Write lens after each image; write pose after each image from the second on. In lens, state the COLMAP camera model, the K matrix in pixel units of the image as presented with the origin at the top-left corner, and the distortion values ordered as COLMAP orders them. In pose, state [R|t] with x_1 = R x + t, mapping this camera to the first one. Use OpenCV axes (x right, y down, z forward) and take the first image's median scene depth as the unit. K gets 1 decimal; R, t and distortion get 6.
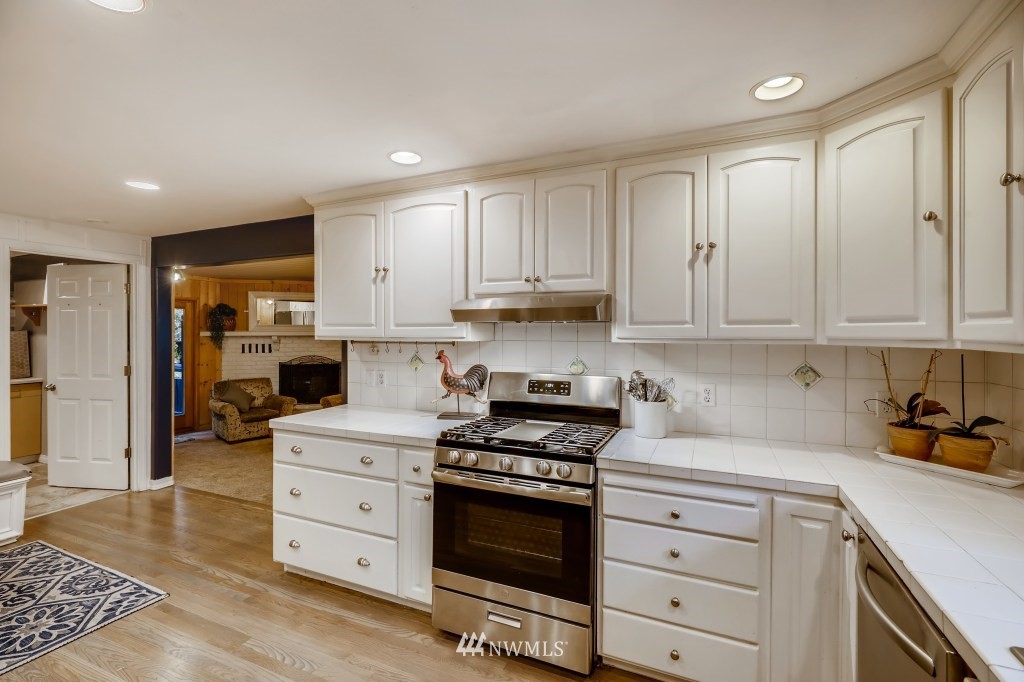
lens RADIAL K [[467.2, 0, 506.1], [0, 467.2, 333.7], [0, 0, 1]] dist [0.000800, 0.000934]
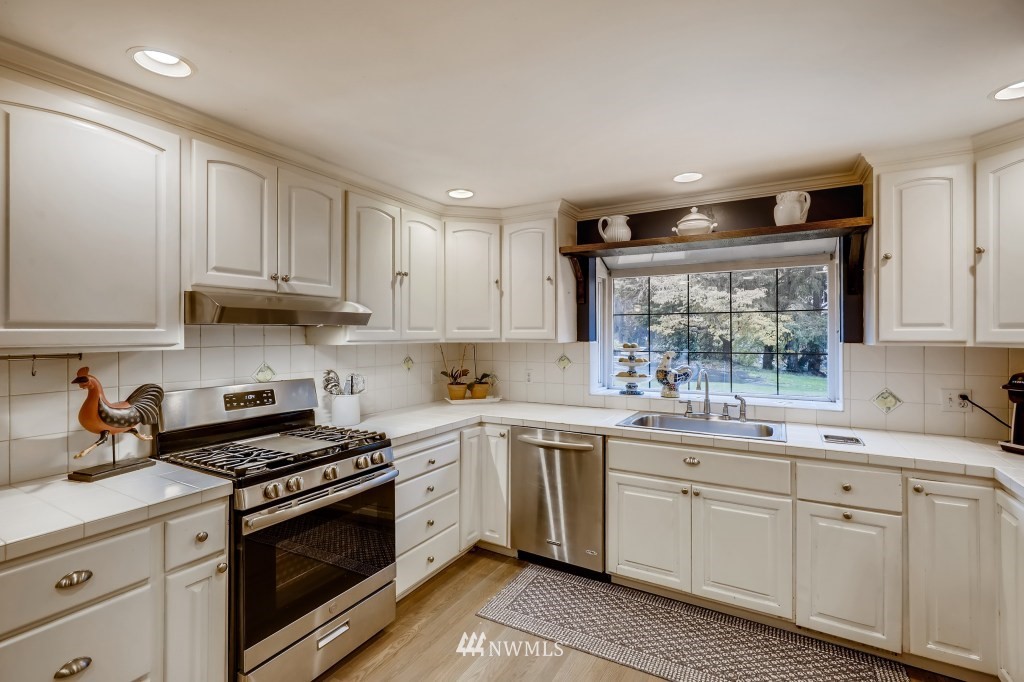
lens RADIAL K [[467.2, 0, 509.6], [0, 467.2, 338.1], [0, 0, 1]] dist [0.000800, 0.000934]
pose [[0.099349, -0.007500, 0.995024, -0.751526], [0.009932, 0.999929, 0.006546, -0.001045], [-0.995003, 0.009232, 0.099417, 0.438665]]
